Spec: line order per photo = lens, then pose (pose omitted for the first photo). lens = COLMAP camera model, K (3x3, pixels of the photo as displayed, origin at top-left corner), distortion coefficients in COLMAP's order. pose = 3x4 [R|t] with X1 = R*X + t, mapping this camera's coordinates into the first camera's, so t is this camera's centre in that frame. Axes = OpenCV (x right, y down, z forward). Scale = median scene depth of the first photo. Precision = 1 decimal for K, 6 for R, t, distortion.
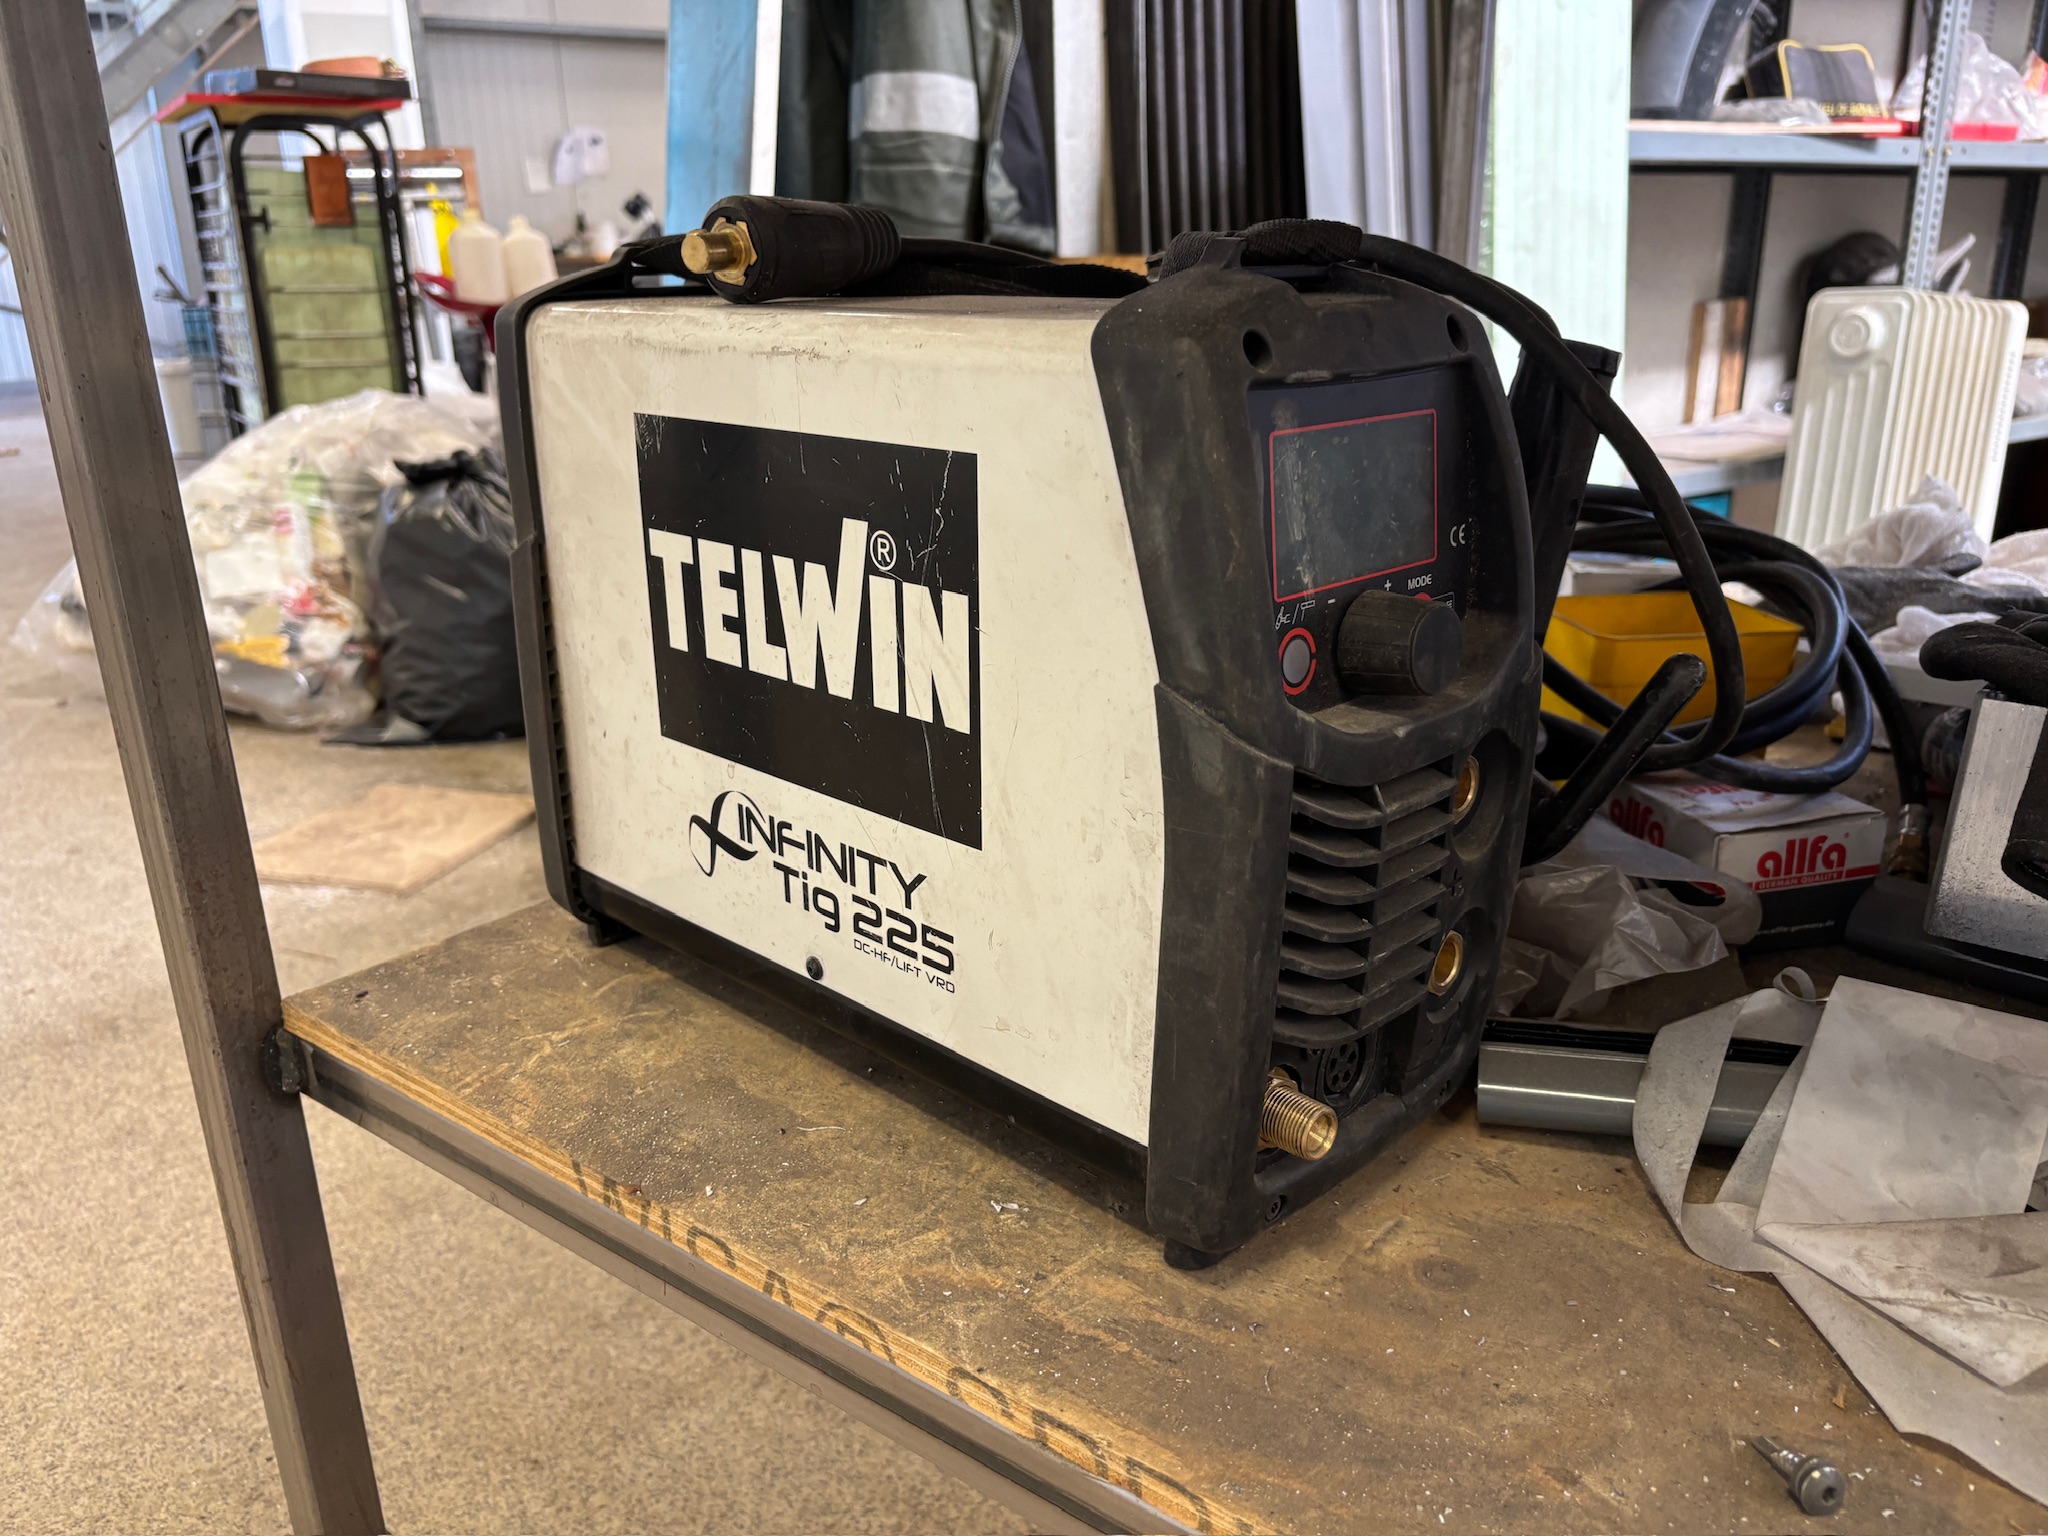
lens RADIAL K [[1630.2, 0, 1017.0], [0, 1630.2, 782.8], [0, 0, 1]] dist [0.005962, -0.026958]
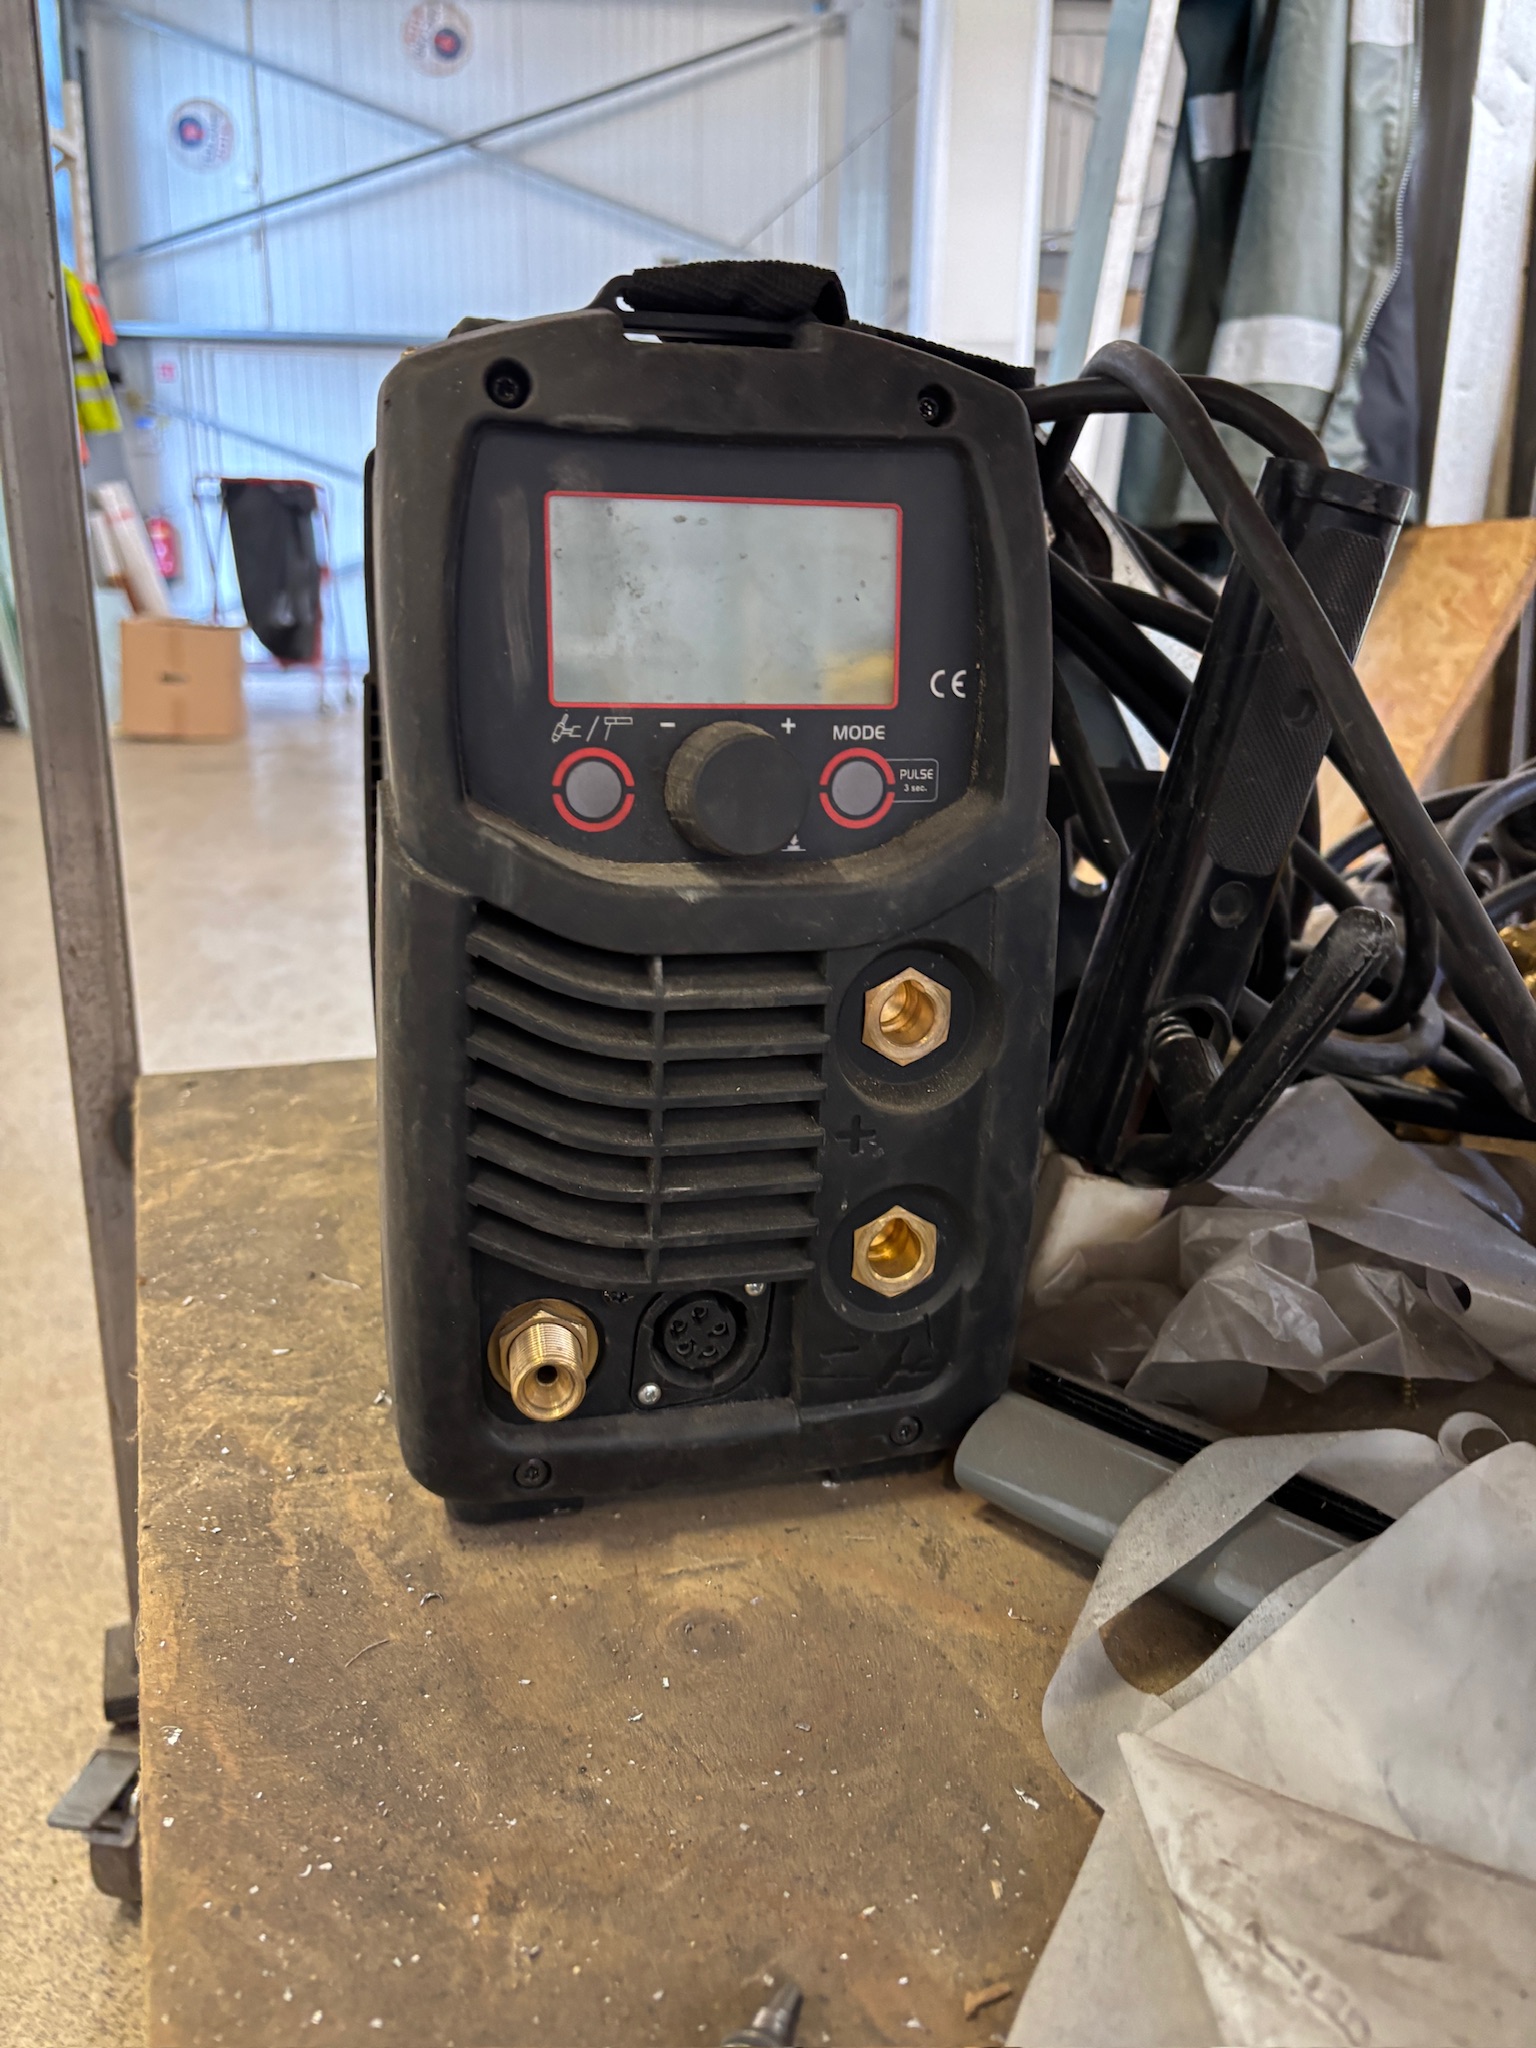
lens RADIAL K [[1630.2, 0, 772.0], [0, 1630.2, 1006.0], [0, 0, 1]] dist [0.005962, -0.026958]
pose [[0.854076, 0.168488, -0.492104, 0.597674], [-0.199706, 0.979793, -0.011137, 0.019382], [0.480283, 0.107788, 0.870465, 0.320975]]
